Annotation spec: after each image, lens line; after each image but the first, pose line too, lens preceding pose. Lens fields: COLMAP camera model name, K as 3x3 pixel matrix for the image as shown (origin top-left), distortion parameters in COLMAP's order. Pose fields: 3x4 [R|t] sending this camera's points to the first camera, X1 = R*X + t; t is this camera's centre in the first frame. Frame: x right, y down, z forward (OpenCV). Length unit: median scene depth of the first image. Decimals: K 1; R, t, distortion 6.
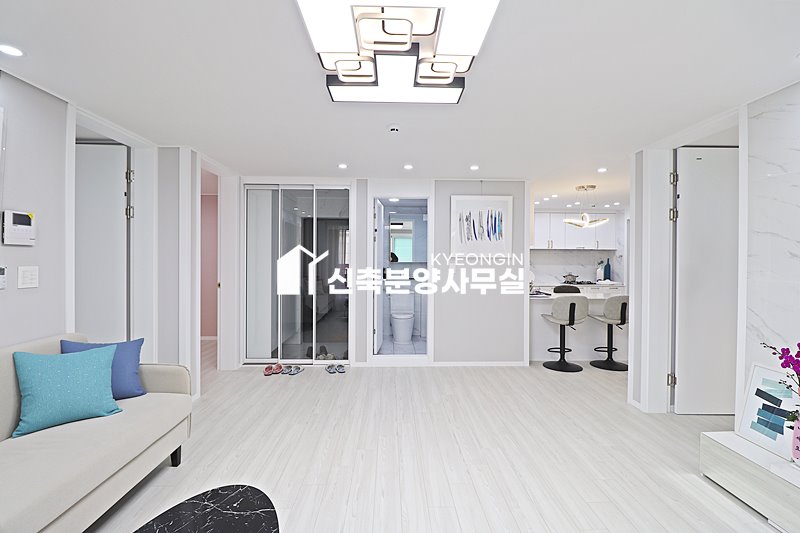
lens RADIAL K [[369.5, 0, 399.5], [0, 369.5, 259.7], [0, 0, 1]] dist [-0.001884, -0.013674]
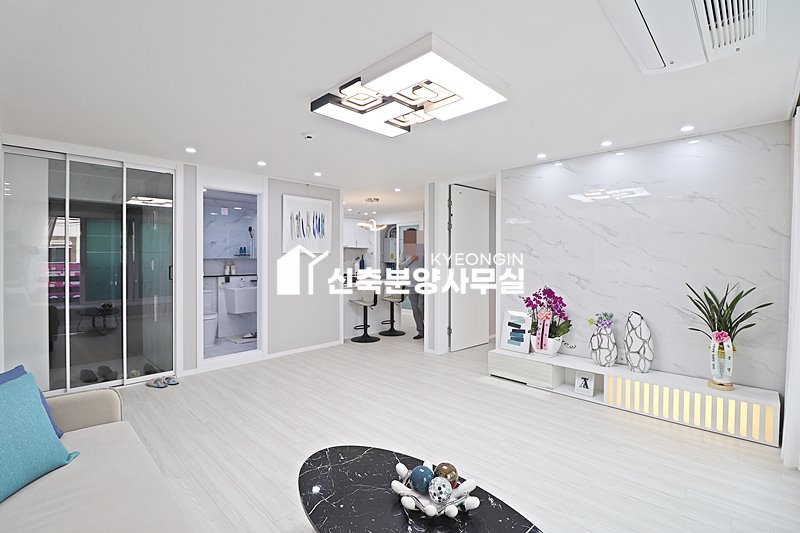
lens RADIAL K [[369.5, 0, 399.5], [0, 369.5, 259.7], [0, 0, 1]] dist [-0.001884, -0.013674]
pose [[0.716932, -0.007787, 0.697099, -0.361278], [0.003635, 0.999966, 0.007432, 0.006117], [-0.697133, -0.002794, 0.716936, 0.006882]]
